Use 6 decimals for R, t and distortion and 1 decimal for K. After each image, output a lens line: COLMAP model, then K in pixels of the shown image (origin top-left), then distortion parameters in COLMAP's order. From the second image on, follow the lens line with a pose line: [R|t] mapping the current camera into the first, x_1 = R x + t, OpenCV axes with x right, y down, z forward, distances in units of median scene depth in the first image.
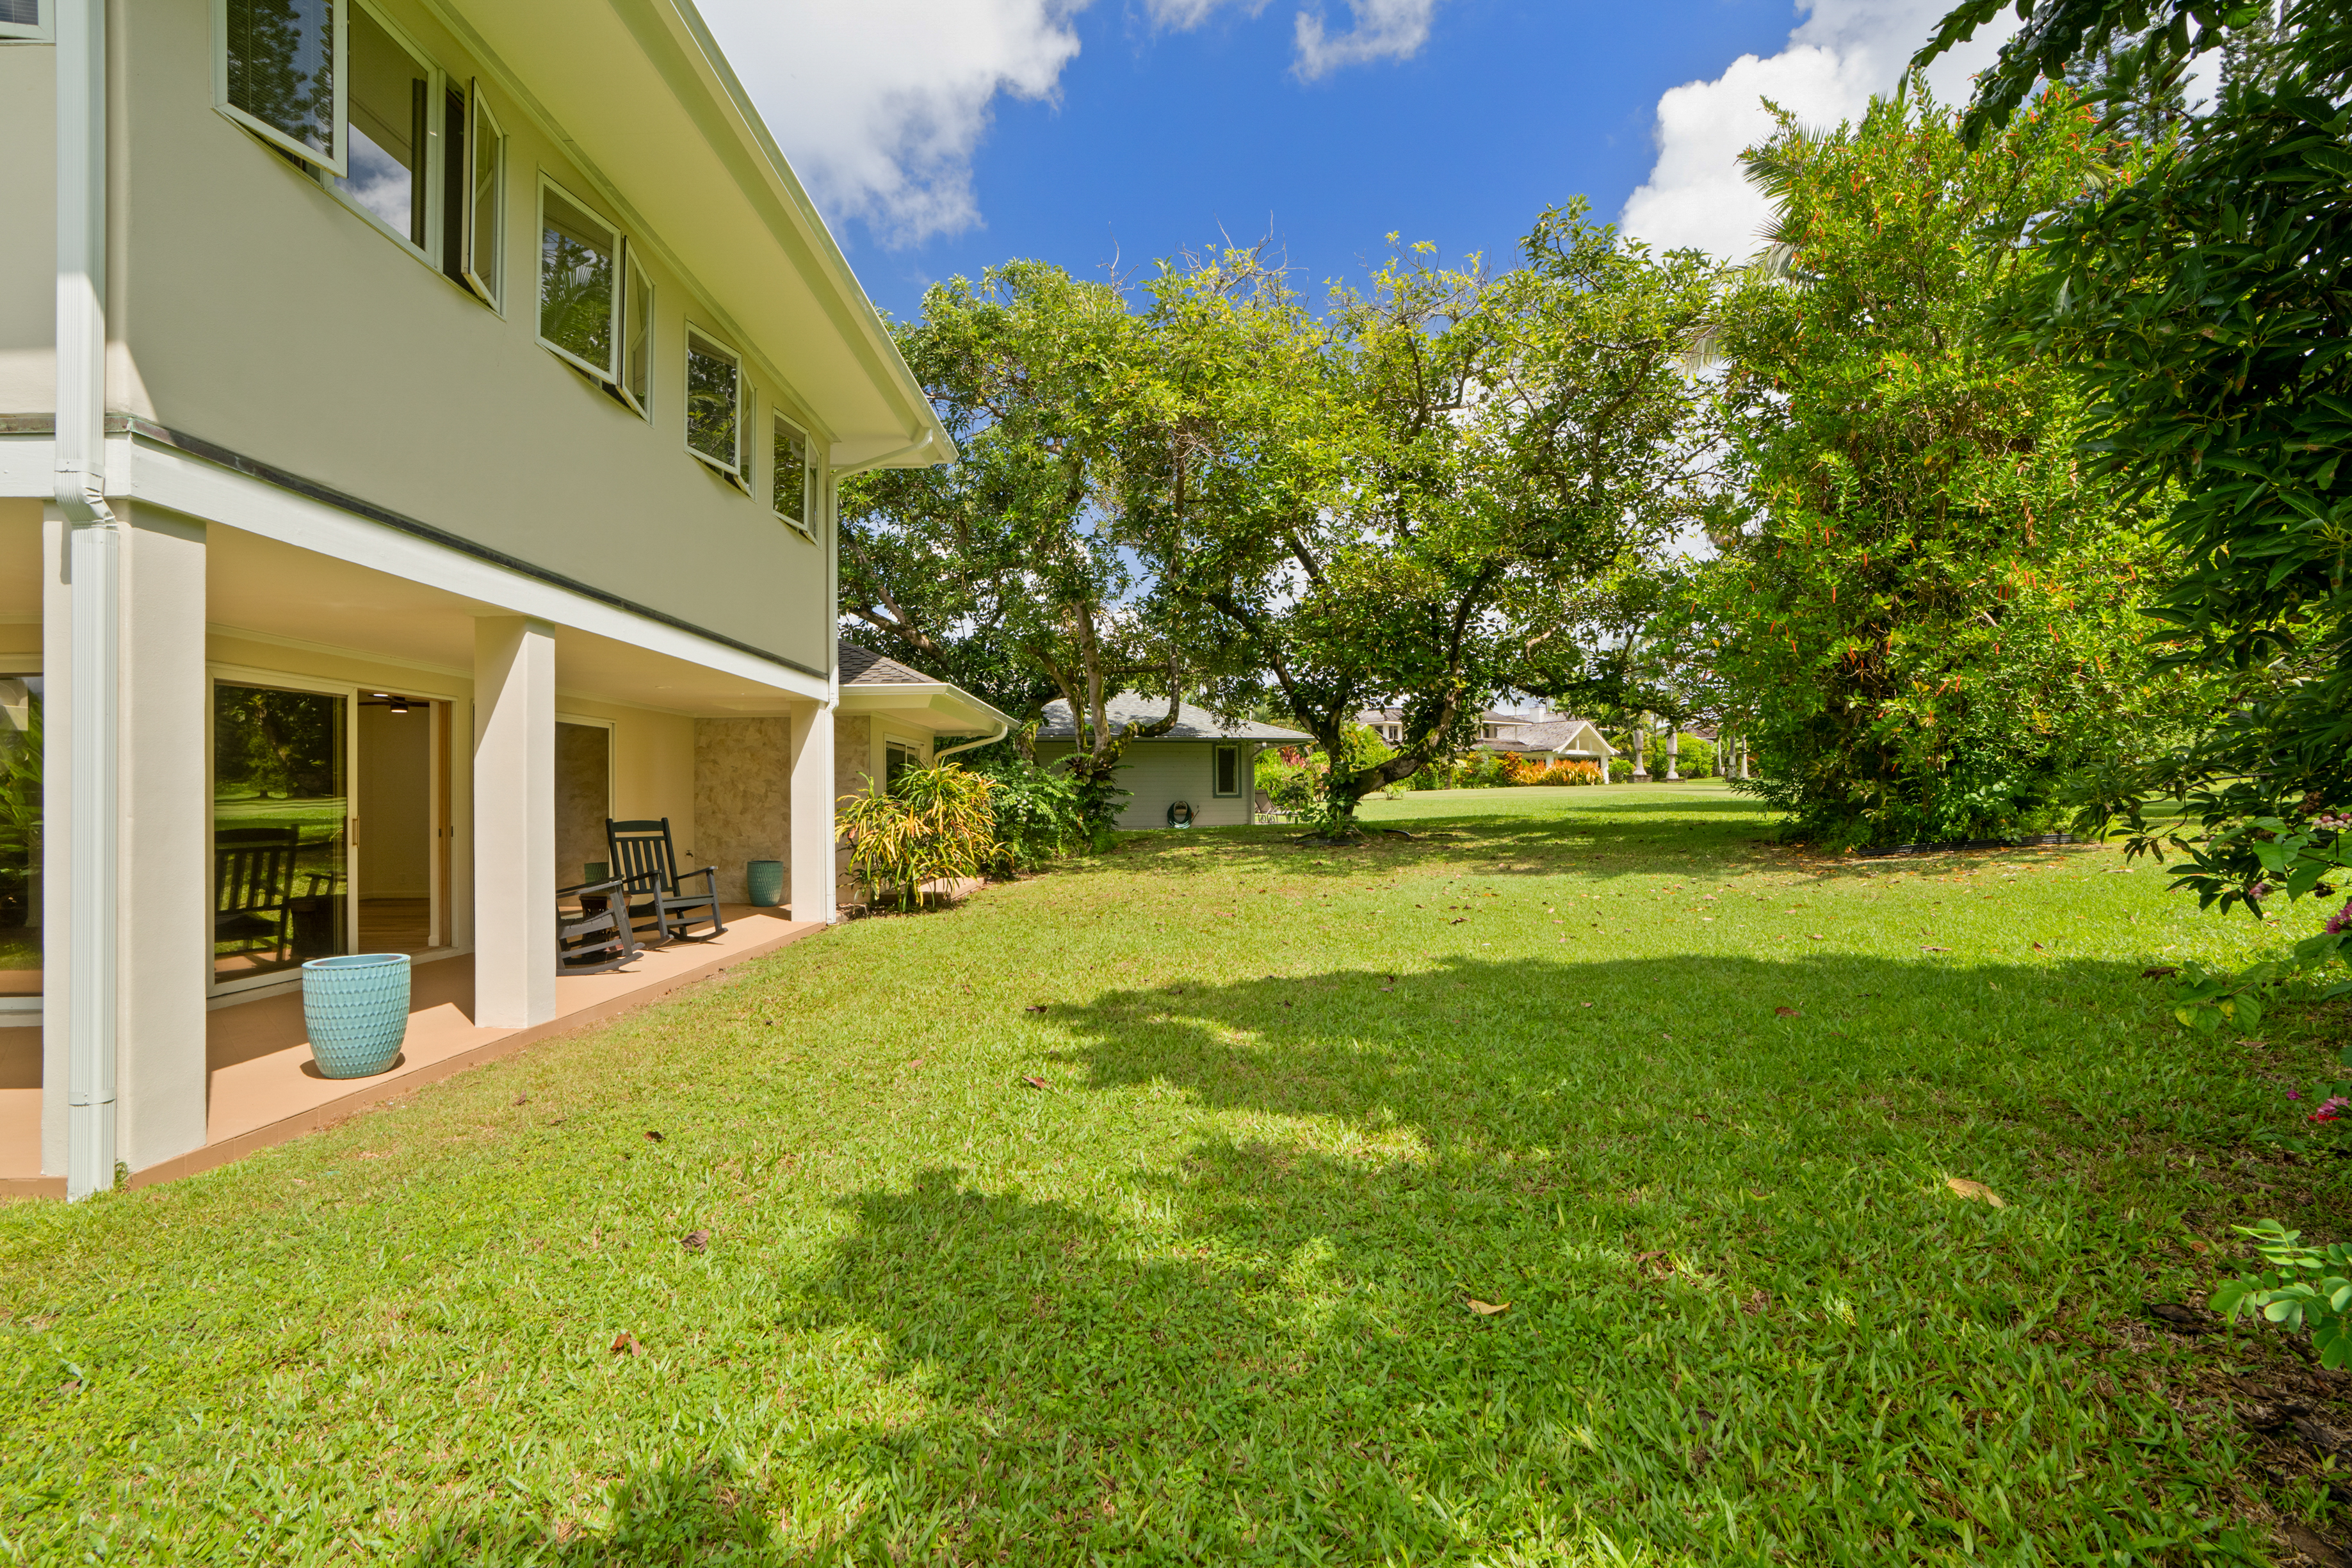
lens RADIAL K [[1089.2, 0, 1171.3], [0, 1089.2, 790.4], [0, 0, 1]] dist [-0.044208, 0.022132]
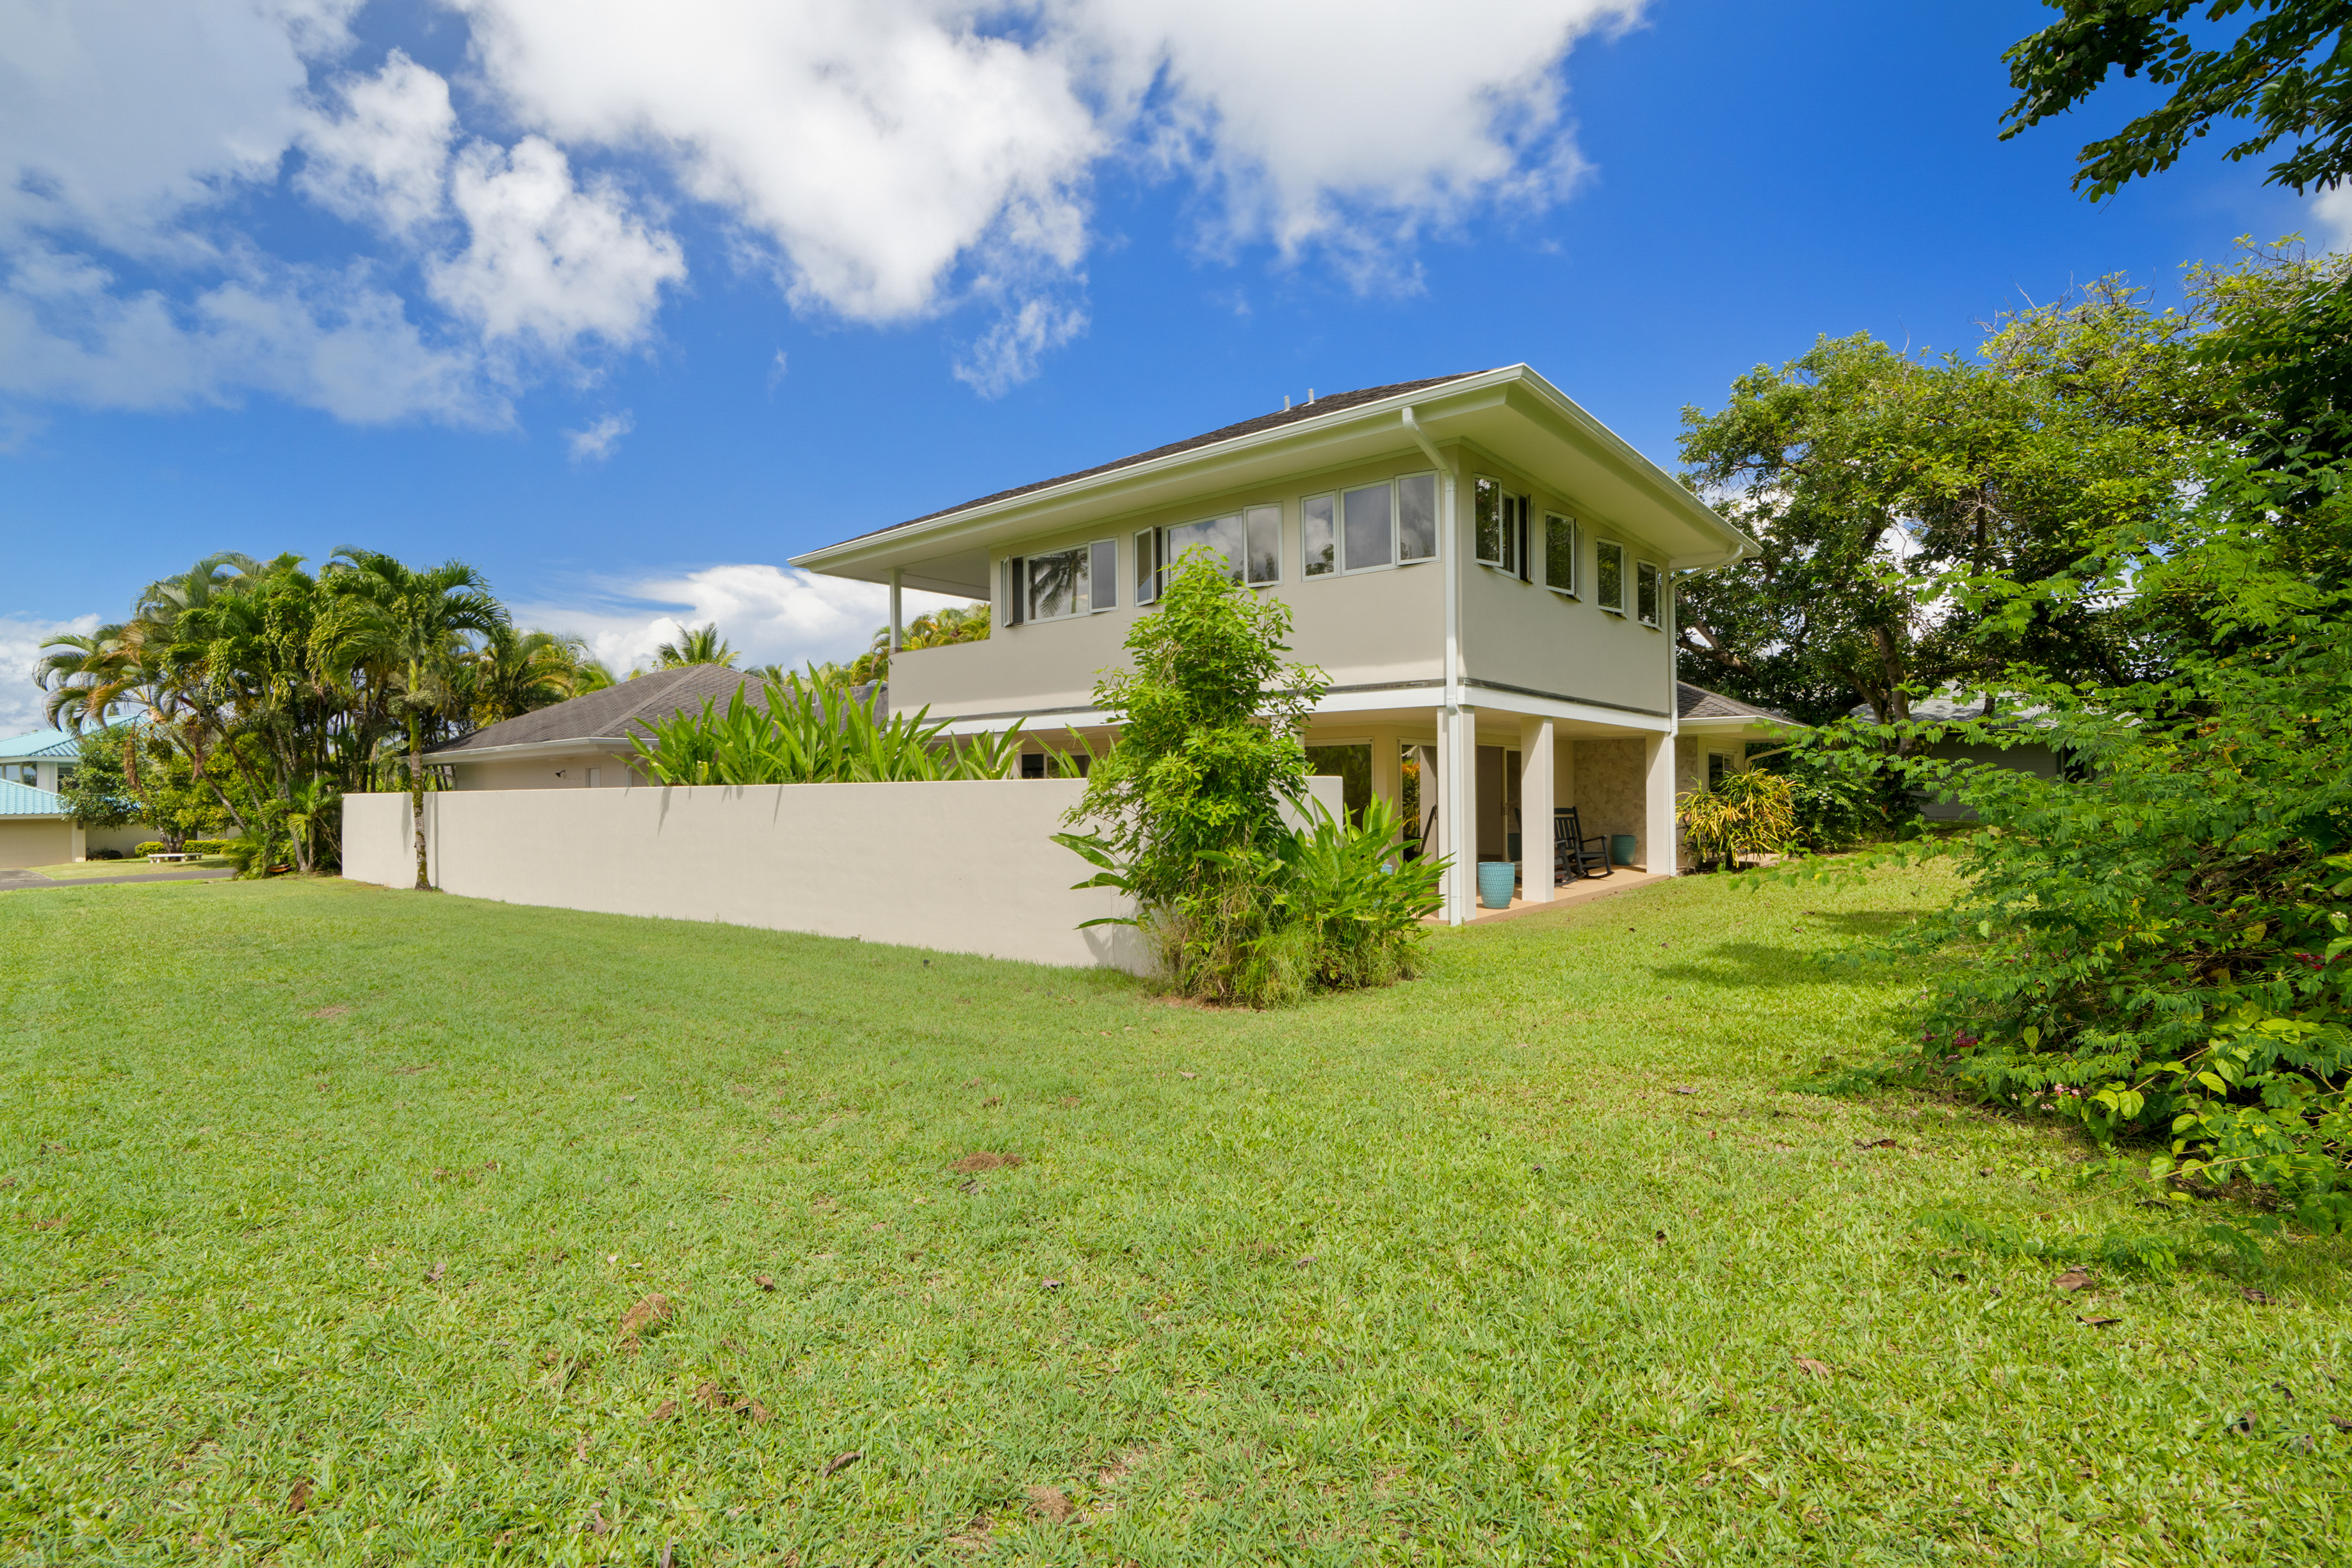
lens RADIAL K [[1089.2, 0, 1156.1], [0, 1089.2, 788.3], [0, 0, 1]] dist [-0.044208, 0.022132]
pose [[0.756187, 0.001698, -0.654353, 0.121858], [0.006240, 0.999932, 0.009806, -0.019168], [0.654326, -0.011498, 0.756125, -0.582226]]
